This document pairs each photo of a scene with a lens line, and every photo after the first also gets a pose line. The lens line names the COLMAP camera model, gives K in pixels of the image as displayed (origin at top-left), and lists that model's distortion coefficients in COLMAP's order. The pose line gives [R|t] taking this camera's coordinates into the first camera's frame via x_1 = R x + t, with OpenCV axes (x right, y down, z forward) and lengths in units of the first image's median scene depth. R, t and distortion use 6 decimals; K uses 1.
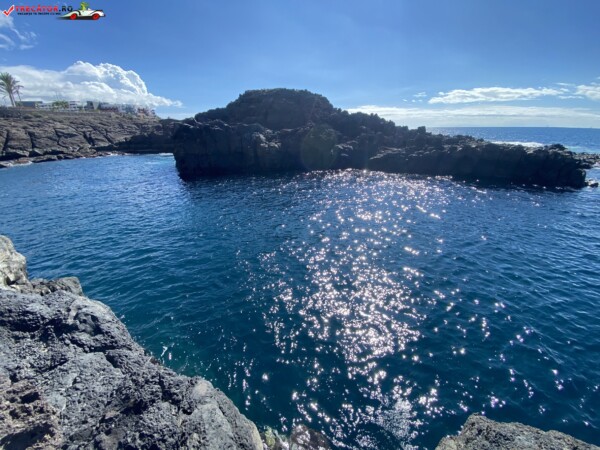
lens RADIAL K [[242.2, 0, 298.1], [0, 242.2, 225.2], [0, 0, 1]] dist [0.019528, -0.019623]
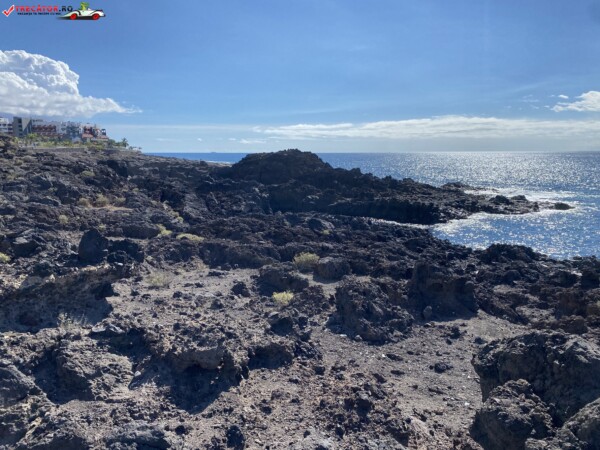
lens RADIAL K [[454.0, 0, 301.1], [0, 454.0, 224.6], [0, 0, 1]] dist [0.063404, -0.068281]
pose [[0.998554, 0.017553, -0.050810, 0.249480], [-0.027932, 0.976995, -0.211424, 0.394620], [0.045930, 0.212538, 0.976073, -1.543028]]
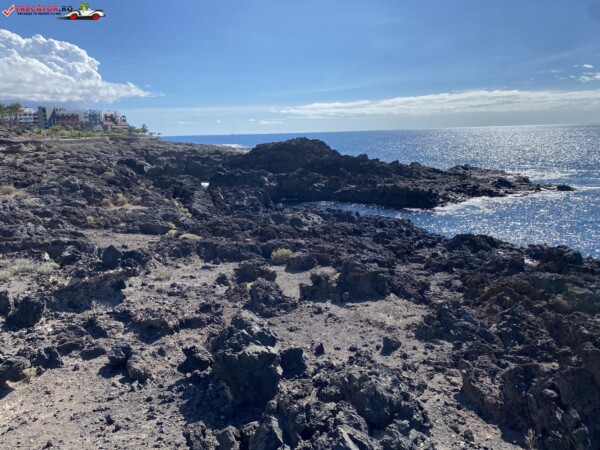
lens RADIAL K [[454.0, 0, 301.1], [0, 454.0, 224.6], [0, 0, 1]] dist [0.063404, -0.068281]
pose [[0.995460, 0.005234, -0.095038, 0.338837], [-0.021211, 0.985577, -0.167891, 0.389743], [0.092789, 0.169144, 0.981214, -1.705707]]
